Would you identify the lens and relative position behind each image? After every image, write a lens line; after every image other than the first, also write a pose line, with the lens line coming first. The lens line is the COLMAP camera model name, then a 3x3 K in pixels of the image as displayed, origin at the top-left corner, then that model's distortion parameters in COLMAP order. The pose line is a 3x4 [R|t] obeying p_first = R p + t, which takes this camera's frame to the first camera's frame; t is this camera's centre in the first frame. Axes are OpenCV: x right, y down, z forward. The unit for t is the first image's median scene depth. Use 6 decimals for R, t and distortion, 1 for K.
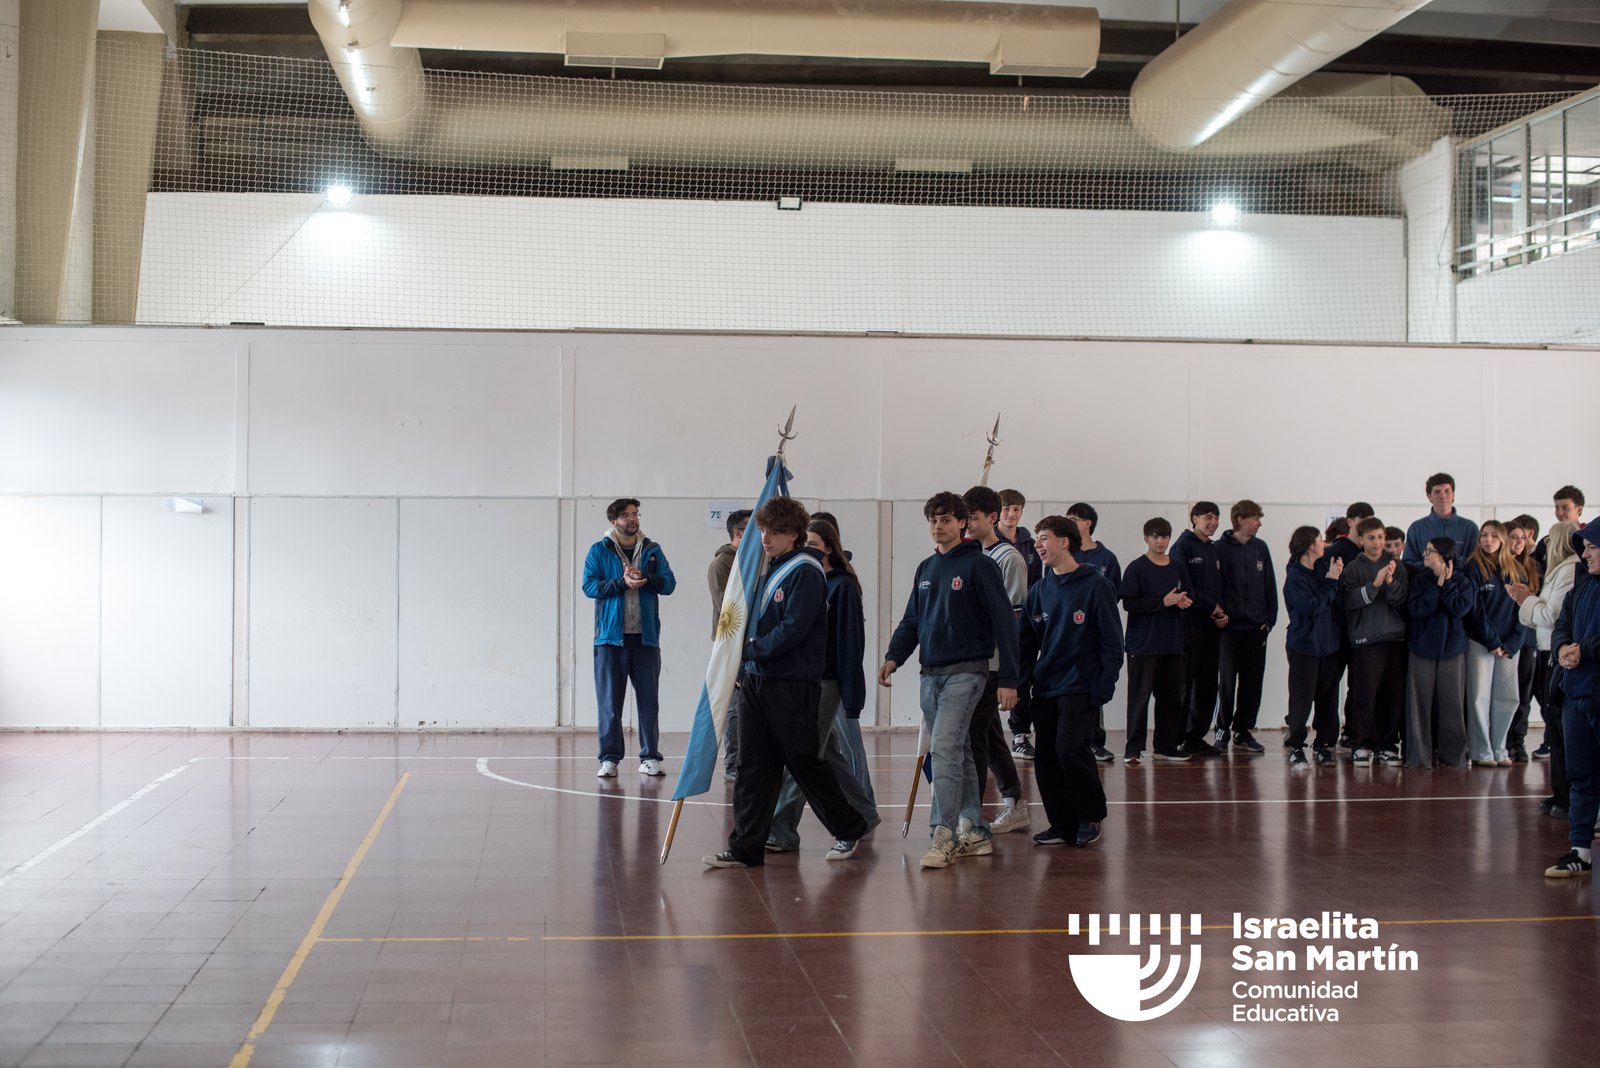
lens RADIAL K [[2292.8, 0, 802.6], [0, 2292.8, 532.8], [0, 0, 1]] dist [-0.114470, 0.000000]
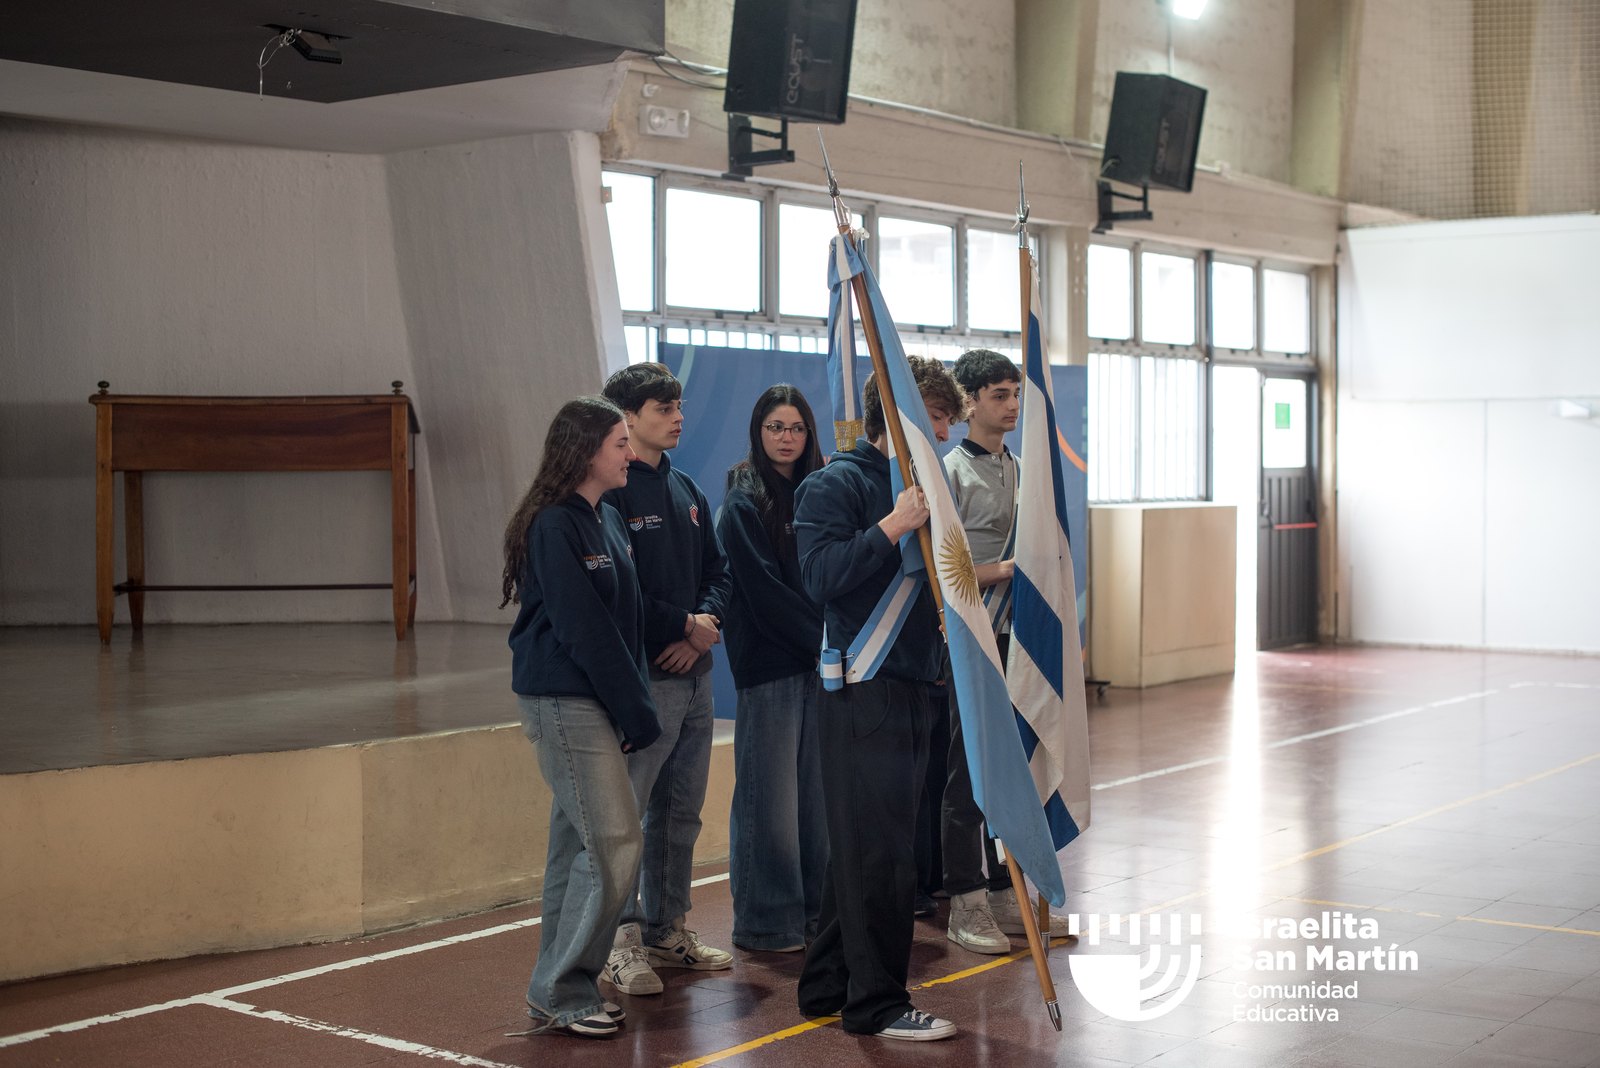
lens RADIAL K [[2292.8, 0, 786.9], [0, 2292.8, 529.7], [0, 0, 1]] dist [-0.114470, 0.000000]
pose [[0.727834, 0.014706, -0.685595, 0.125025], [0.011191, 0.999382, 0.033317, 0.002555], [0.685662, -0.031922, 0.727220, 0.112463]]
